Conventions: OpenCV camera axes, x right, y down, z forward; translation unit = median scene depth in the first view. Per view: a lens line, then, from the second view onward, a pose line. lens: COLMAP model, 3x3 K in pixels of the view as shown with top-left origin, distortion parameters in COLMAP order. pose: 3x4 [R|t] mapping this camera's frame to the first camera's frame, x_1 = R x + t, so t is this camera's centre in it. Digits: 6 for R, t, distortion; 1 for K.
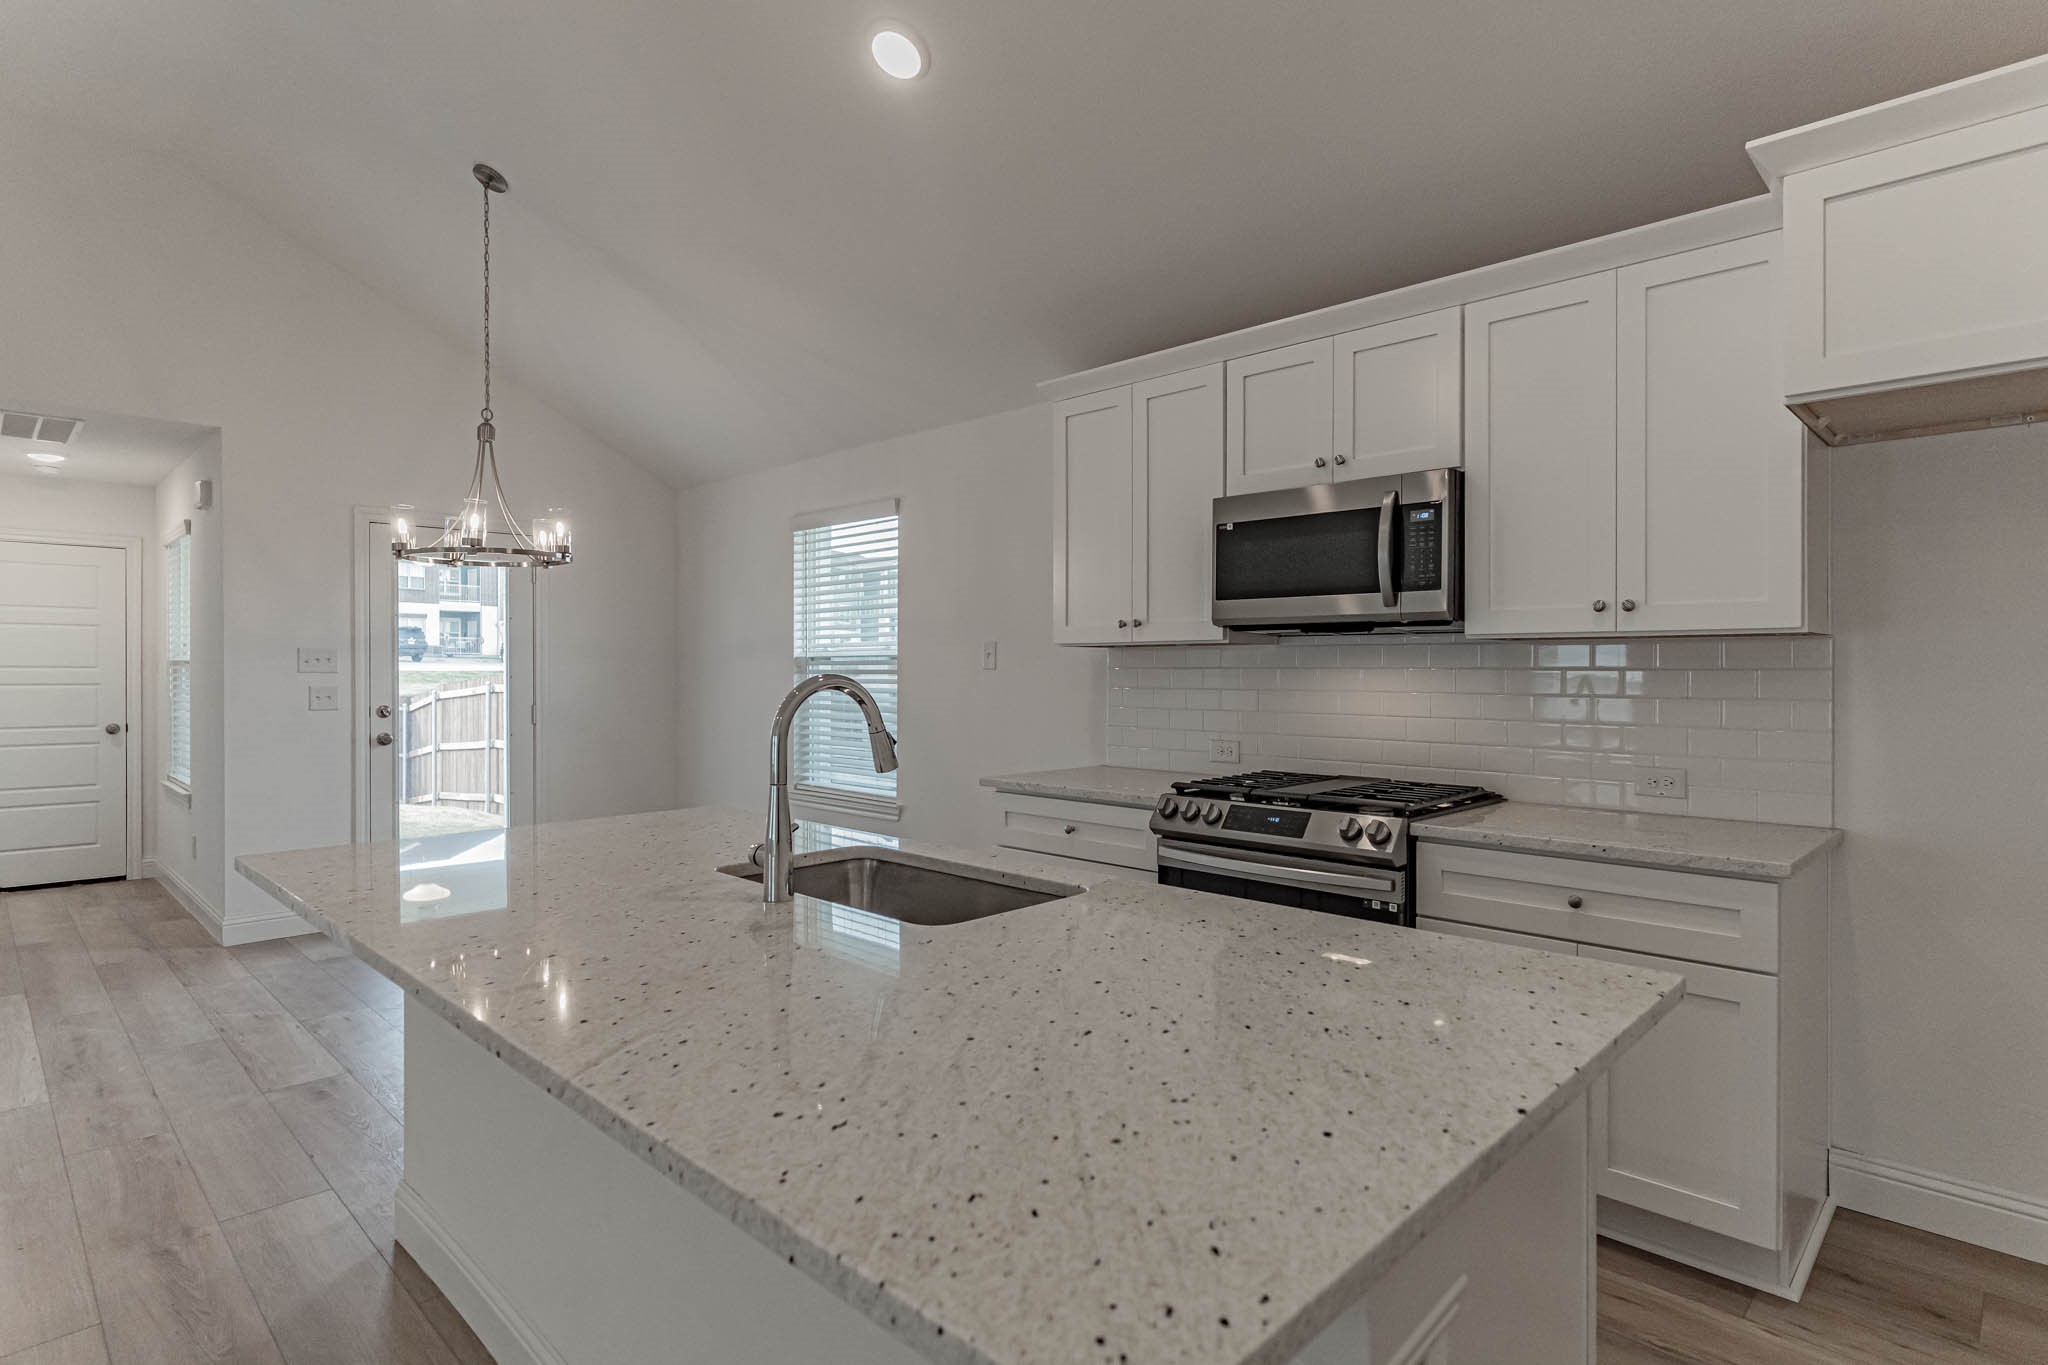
lens RADIAL K [[1062.7, 0, 1027.7], [0, 1062.7, 676.9], [0, 0, 1]] dist [-0.001873, 0.001161]
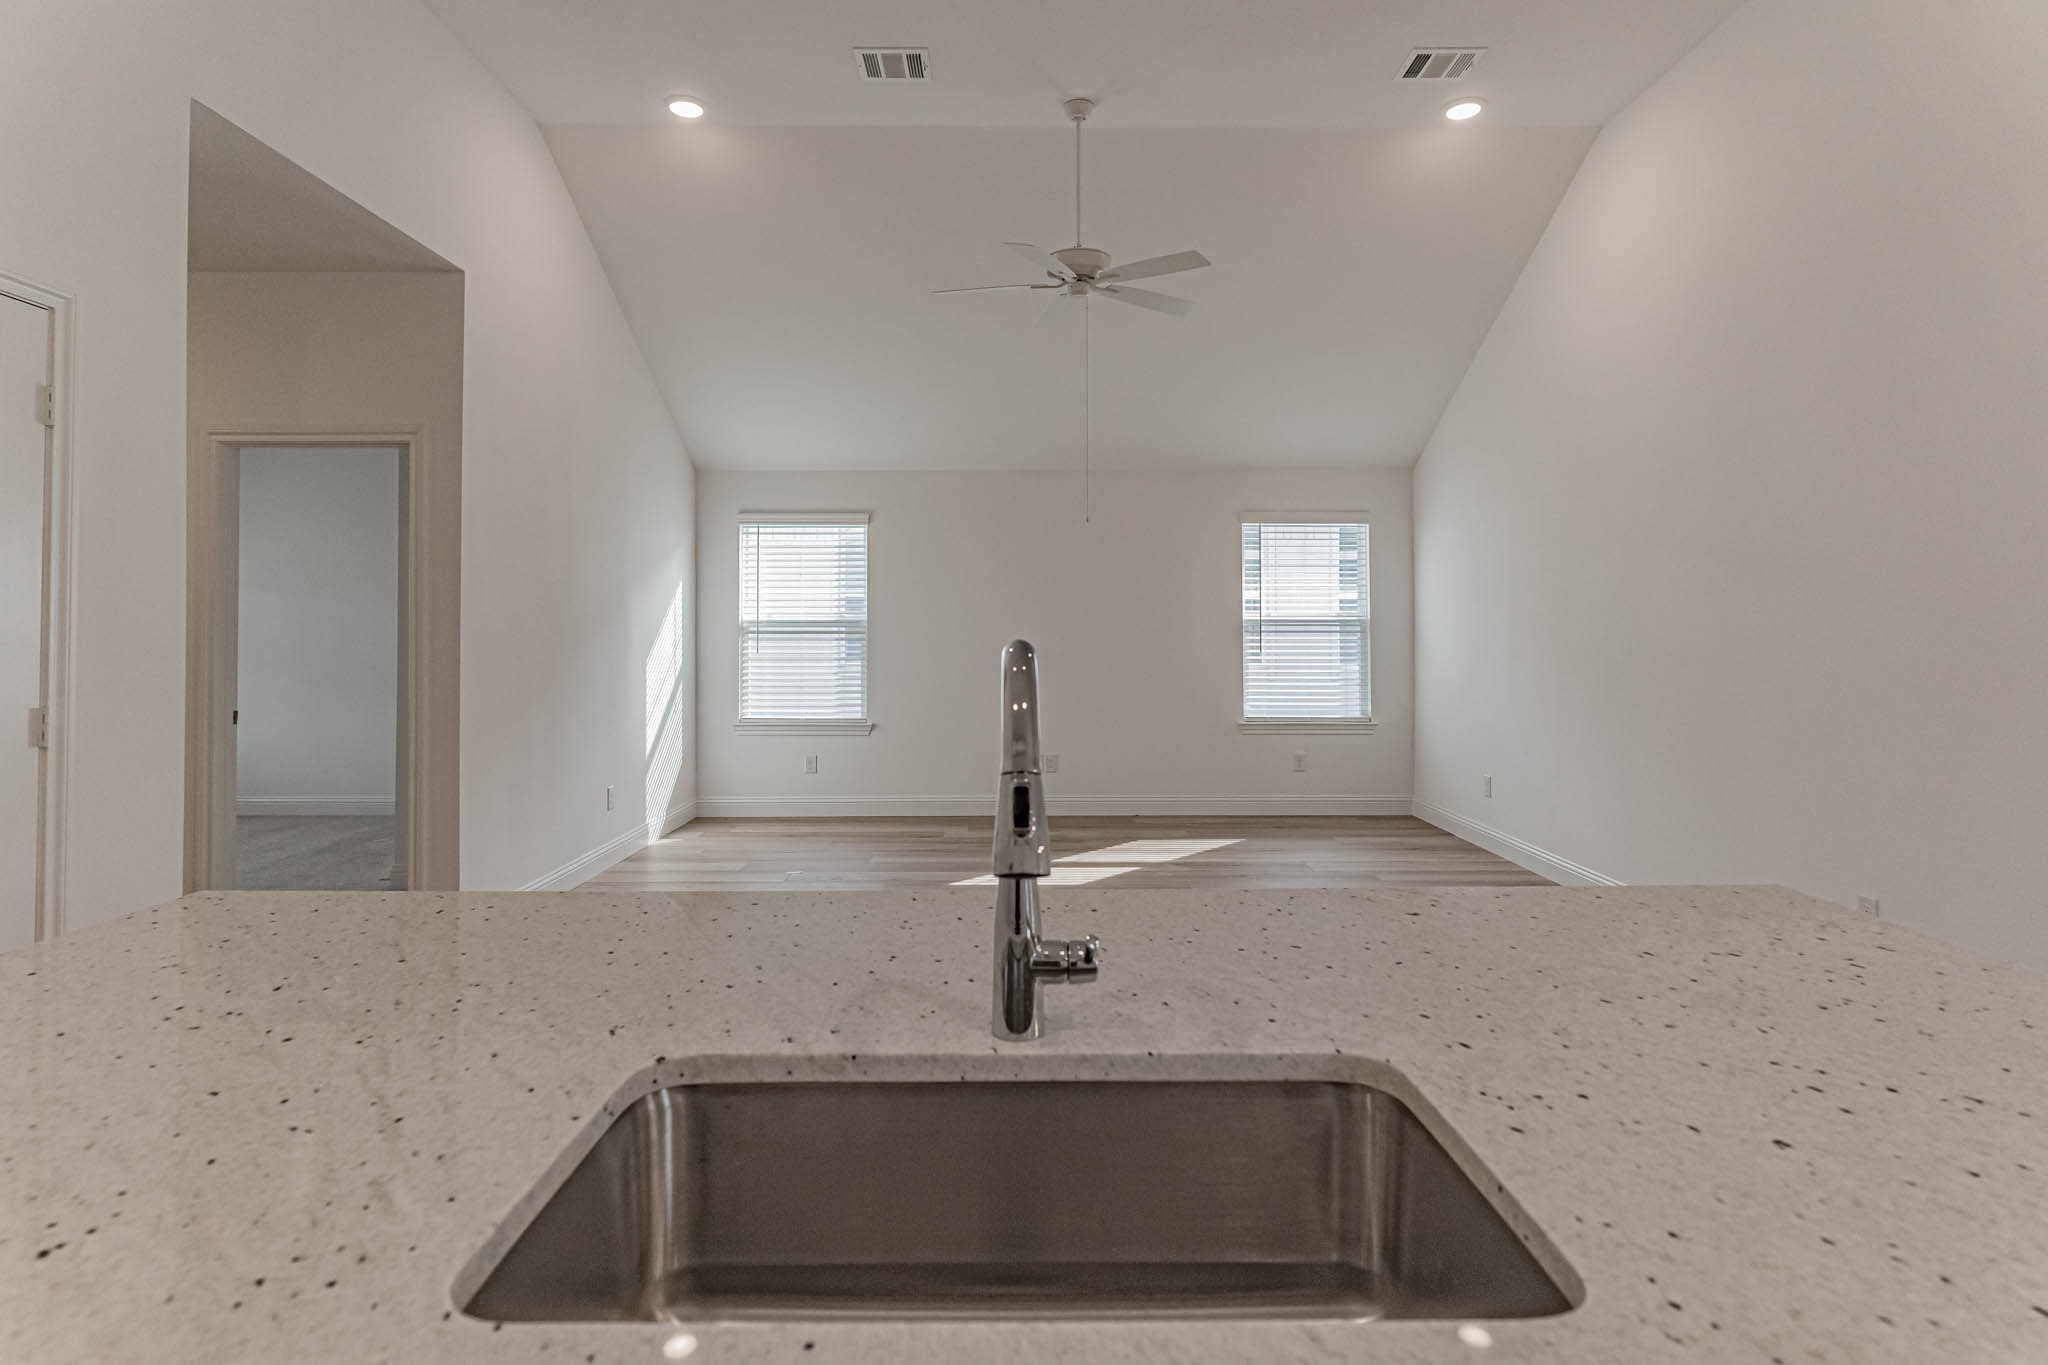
lens RADIAL K [[1068.0, 0, 1016.3], [0, 1068.0, 610.4], [0, 0, 1]] dist [-0.000172, -0.000027]
pose [[-0.714444, -0.010198, -0.699619, 0.084864], [-0.004768, 0.999942, -0.009707, -0.005858], [0.699677, -0.003599, -0.714451, 0.700933]]
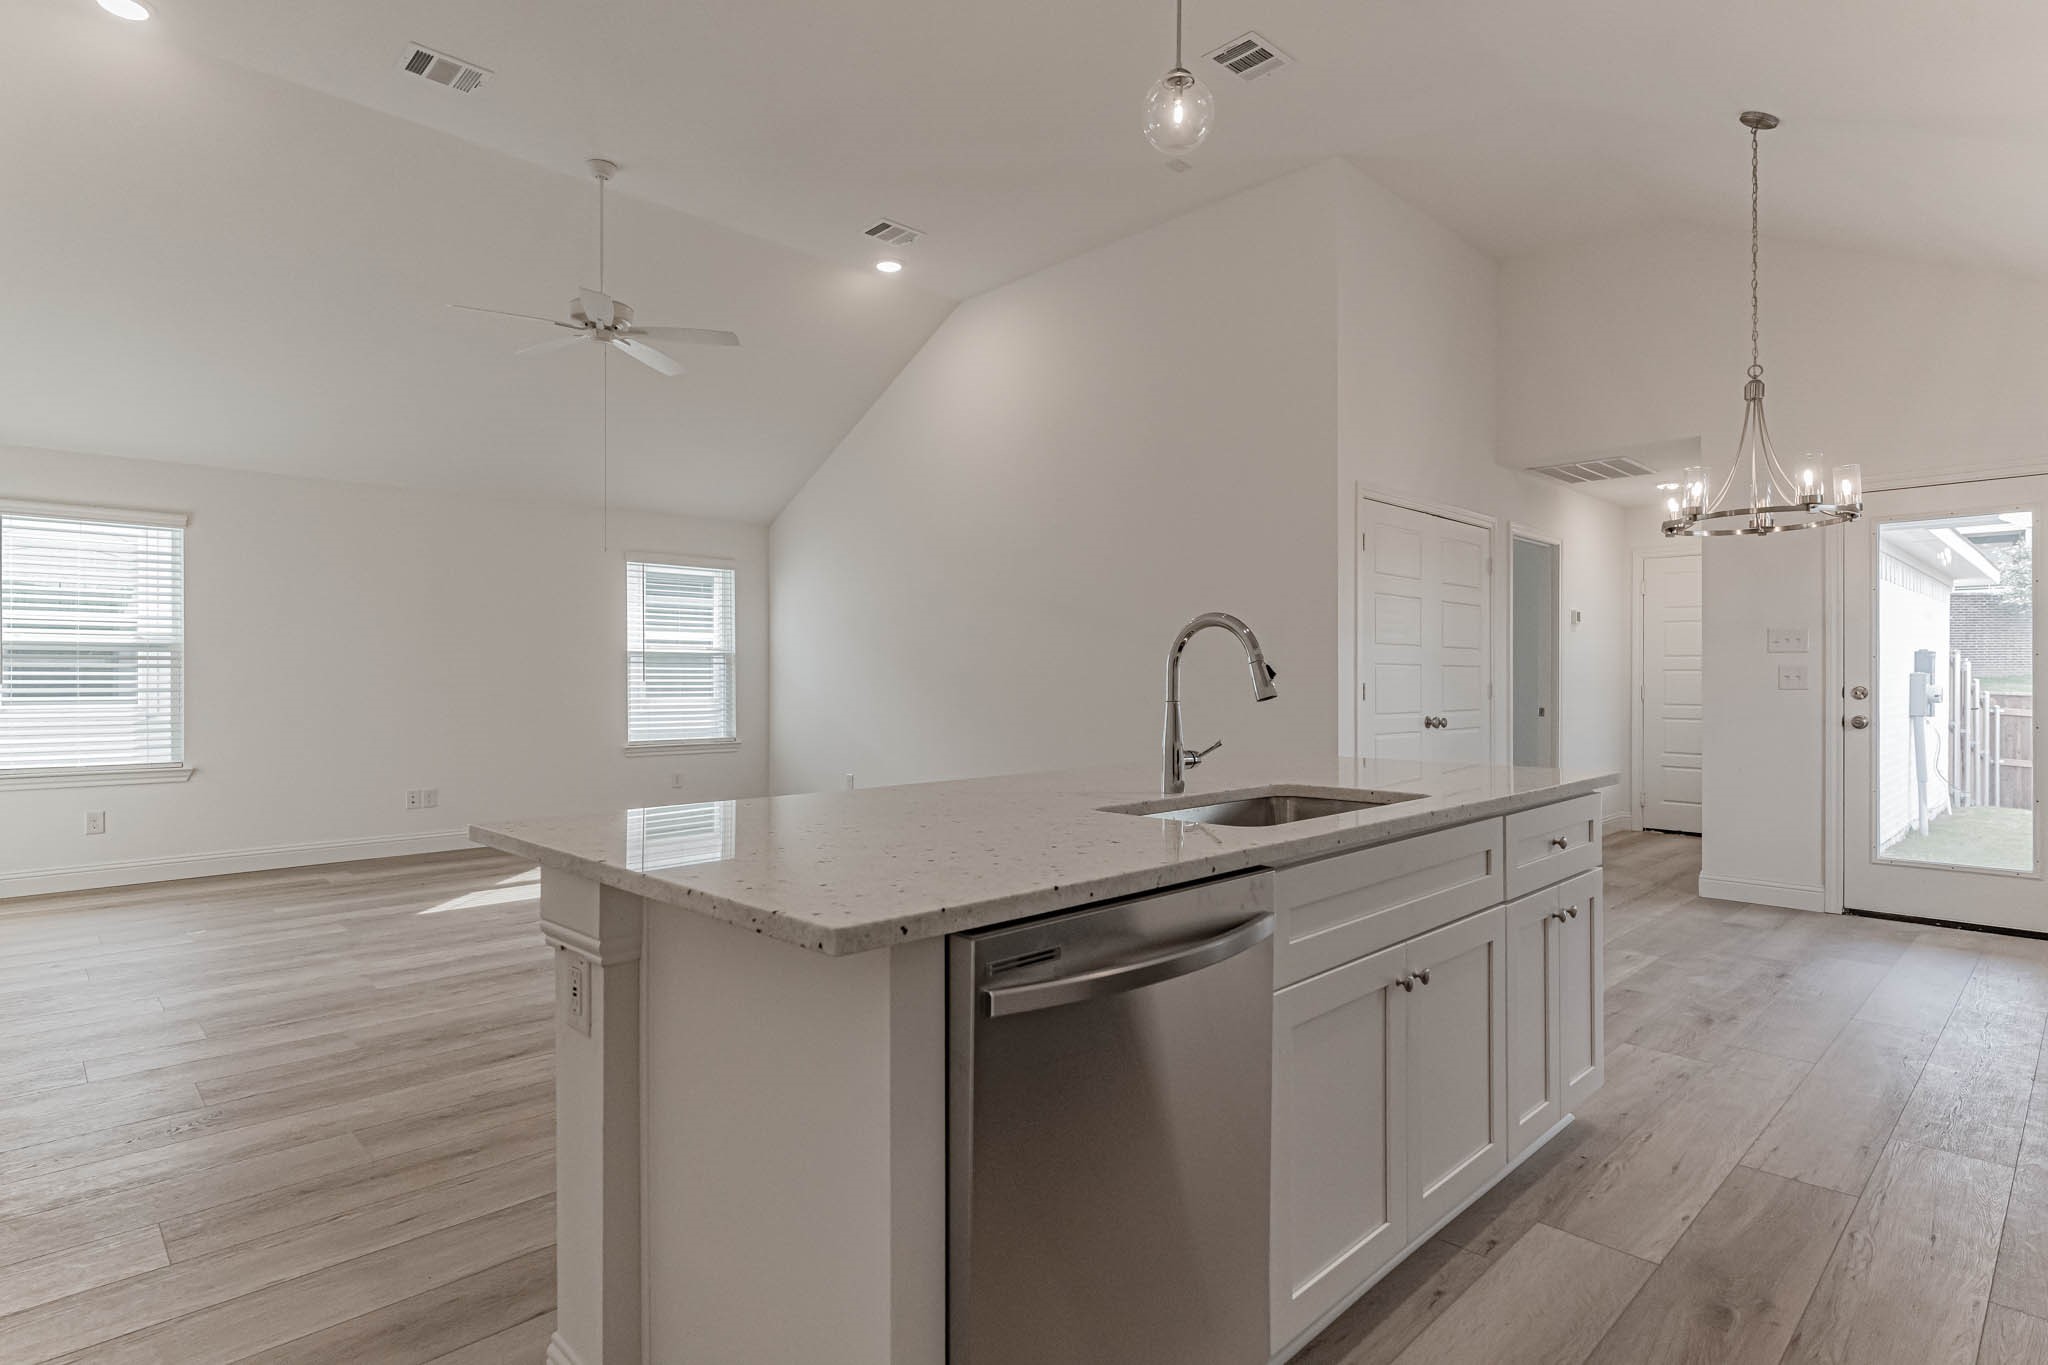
lens RADIAL K [[1053.1, 0, 1035.0], [0, 1053.1, 681.9], [0, 0, 1]] dist [-0.003879, -0.000611]
pose [[-0.020611, 0.005369, -0.999773, 0.507516], [-0.007909, 0.999953, 0.005533, 0.035114], [0.999756, 0.008022, -0.020567, 0.427811]]
